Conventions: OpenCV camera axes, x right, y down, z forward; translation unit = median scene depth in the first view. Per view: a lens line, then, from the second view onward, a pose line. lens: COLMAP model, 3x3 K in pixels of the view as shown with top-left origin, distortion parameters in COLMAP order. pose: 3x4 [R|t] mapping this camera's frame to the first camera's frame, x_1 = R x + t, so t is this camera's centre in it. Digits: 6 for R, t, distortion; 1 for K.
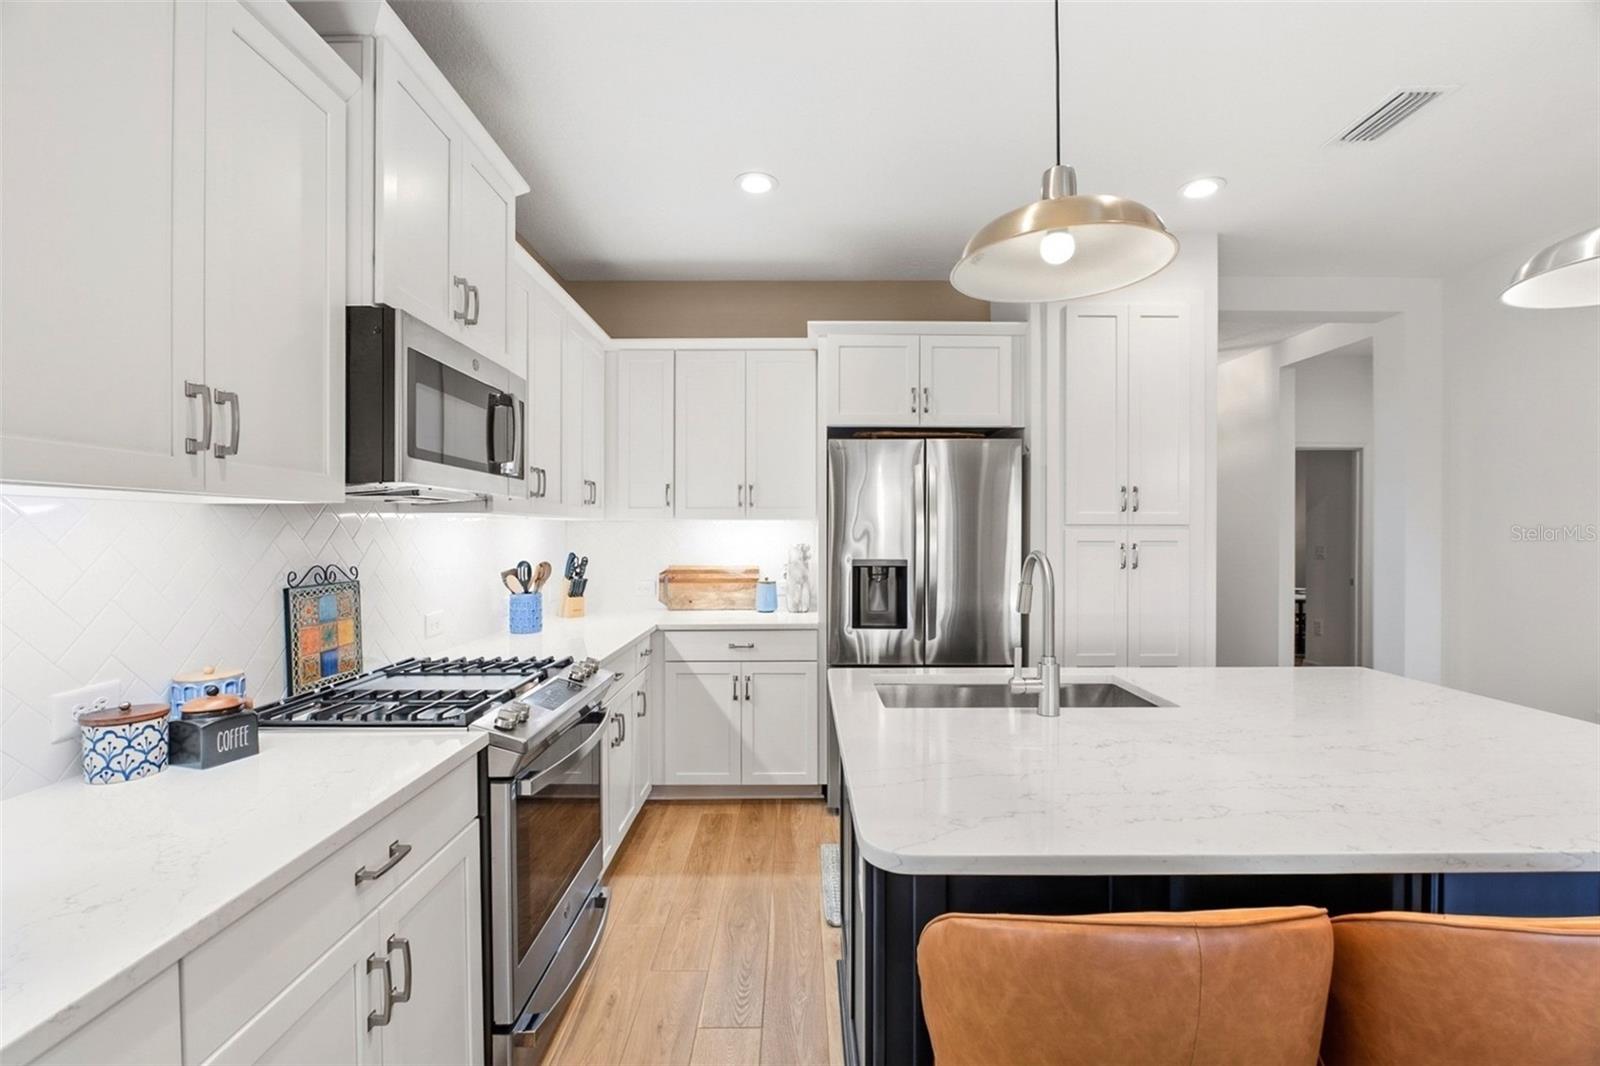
lens RADIAL K [[720.6, 0, 796.3], [0, 720.6, 534.9], [0, 0, 1]] dist [0.001185, -0.000740]
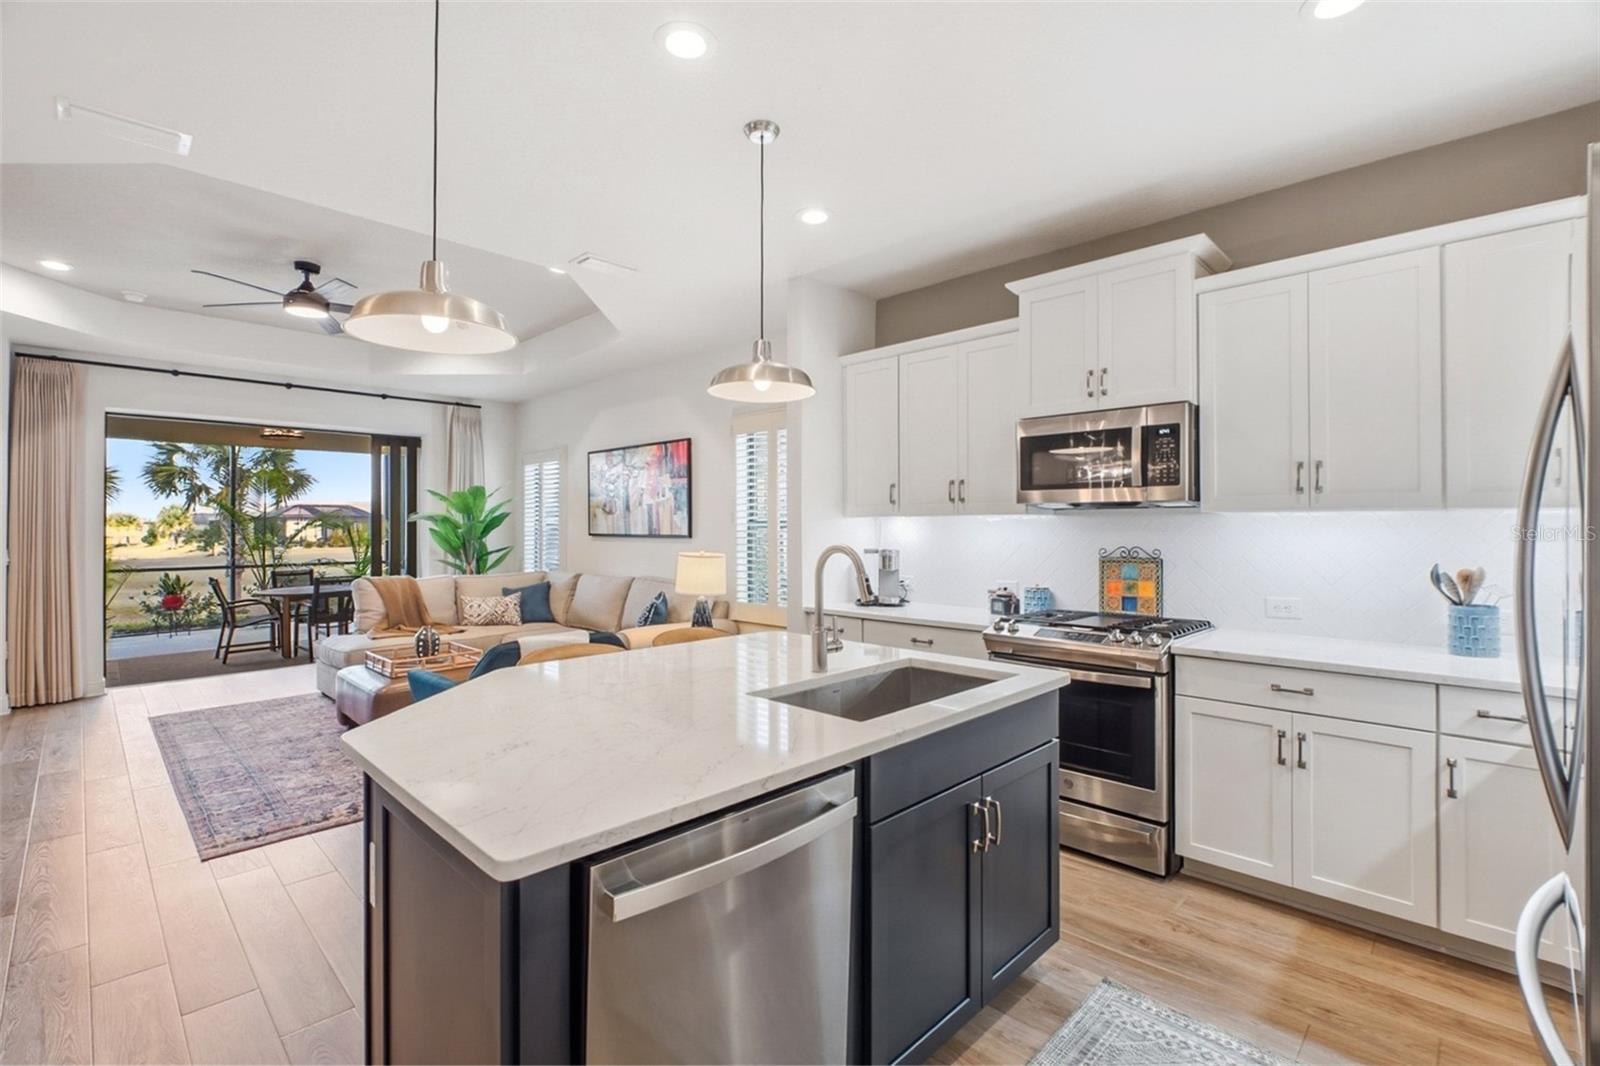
lens RADIAL K [[720.6, 0, 790.2], [0, 720.6, 531.5], [0, 0, 1]] dist [0.001185, -0.000740]
pose [[-0.706909, 0.003900, -0.707294, 0.912545], [-0.004608, 0.999938, 0.010118, -0.006354], [0.707289, 0.010412, -0.706848, 1.322346]]
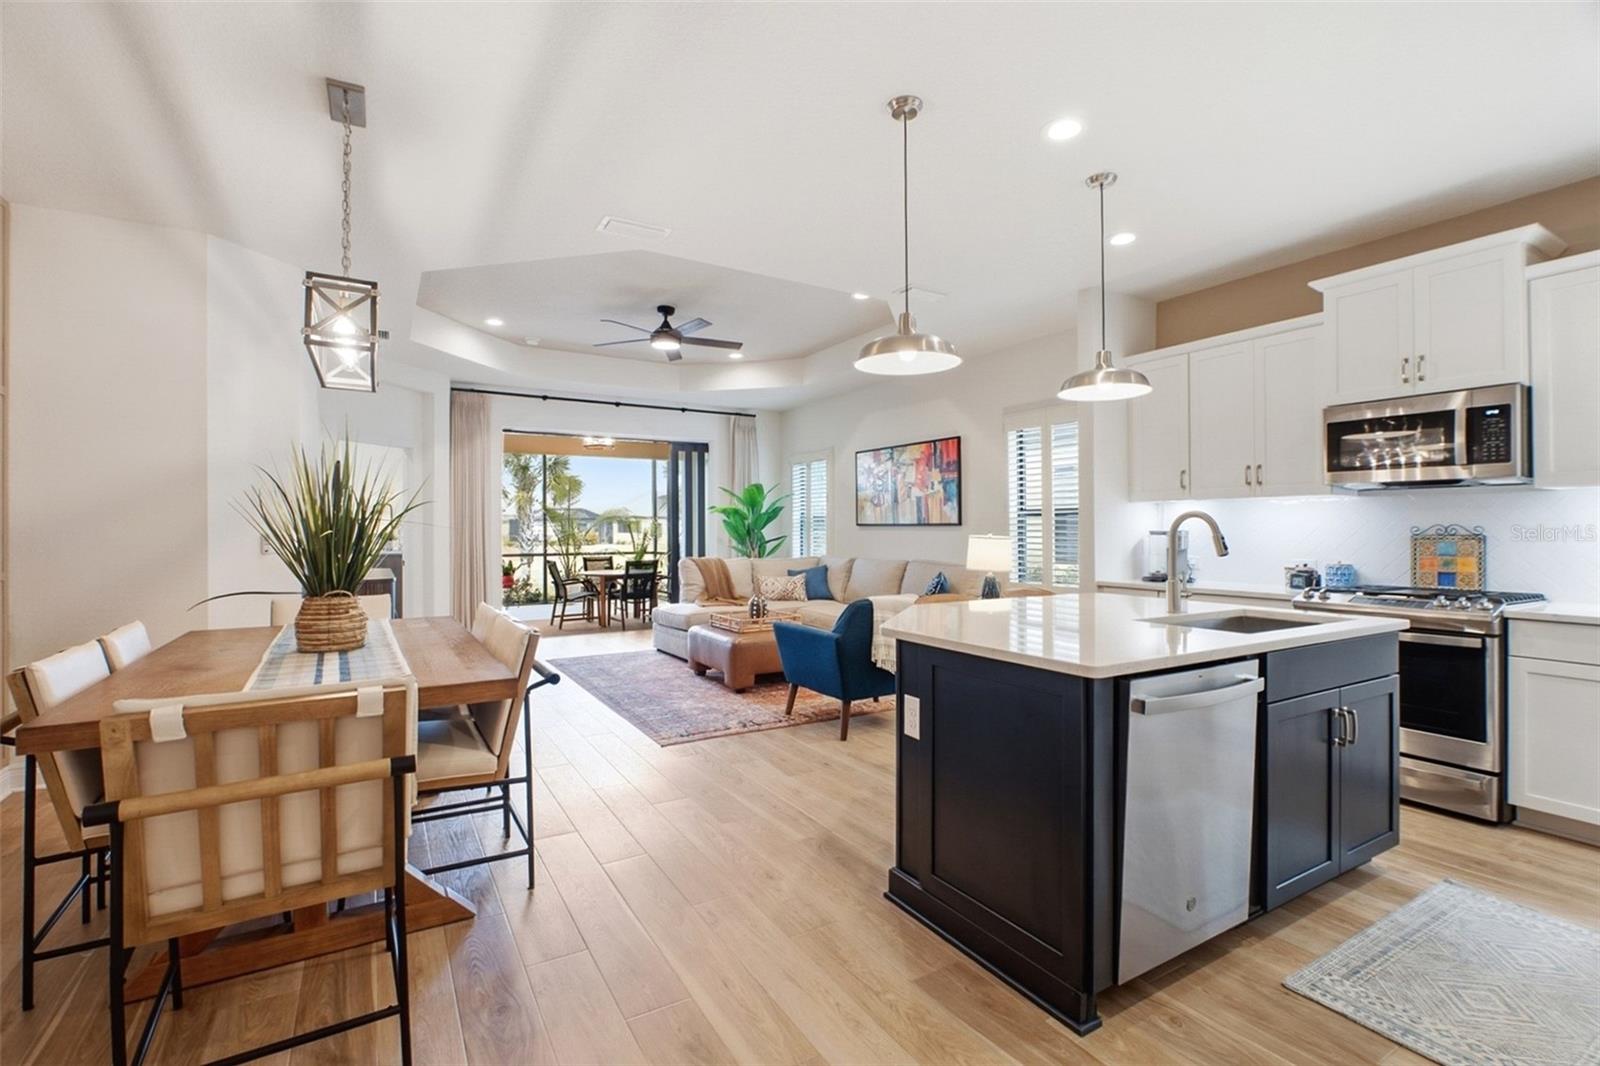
lens RADIAL K [[720.6, 0, 801.2], [0, 720.6, 530.2], [0, 0, 1]] dist [0.001185, -0.000740]
pose [[-0.858443, -0.000755, -0.512909, 1.329039], [-0.005025, 0.999963, 0.006938, 0.042315], [0.512885, 0.008534, -0.858415, 1.383960]]
